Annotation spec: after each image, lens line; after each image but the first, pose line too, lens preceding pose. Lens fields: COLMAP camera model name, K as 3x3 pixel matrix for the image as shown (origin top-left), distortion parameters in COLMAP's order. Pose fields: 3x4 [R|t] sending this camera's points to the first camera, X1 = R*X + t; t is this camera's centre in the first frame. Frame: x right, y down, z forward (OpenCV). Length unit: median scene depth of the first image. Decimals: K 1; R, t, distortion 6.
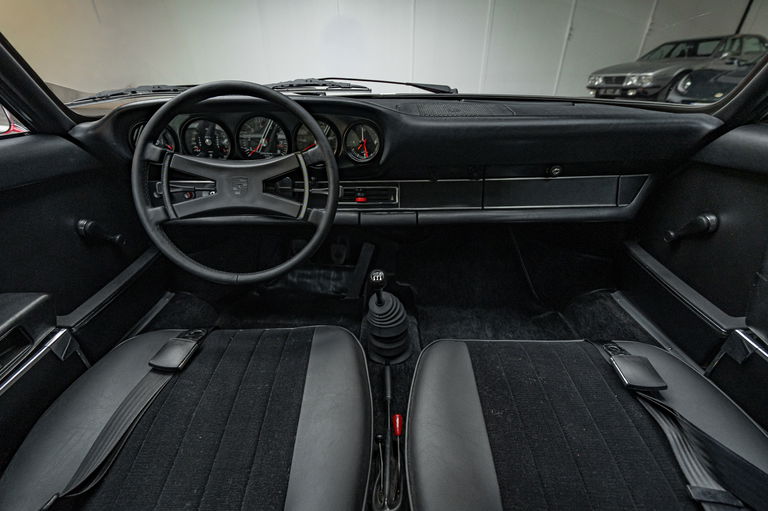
lens RADIAL K [[353.7, 0, 395.1], [0, 353.7, 257.5], [0, 0, 1]] dist [0.064309, 0.000794]
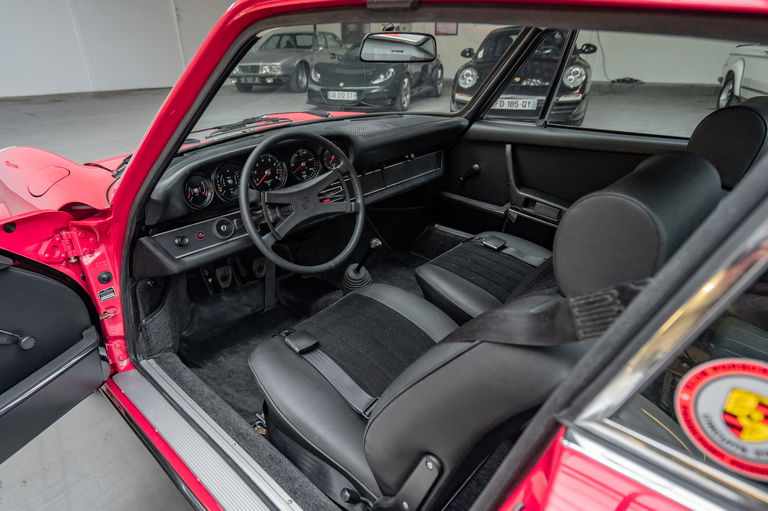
lens RADIAL K [[470.6, 0, 377.6], [0, 470.6, 265.4], [0, 0, 1]] dist [0.075162, 0.002955]
pose [[0.654644, -0.325721, 0.682164, -1.188940], [0.351697, 0.930029, 0.106563, -0.055255], [-0.669142, 0.170154, 0.723393, -0.344739]]
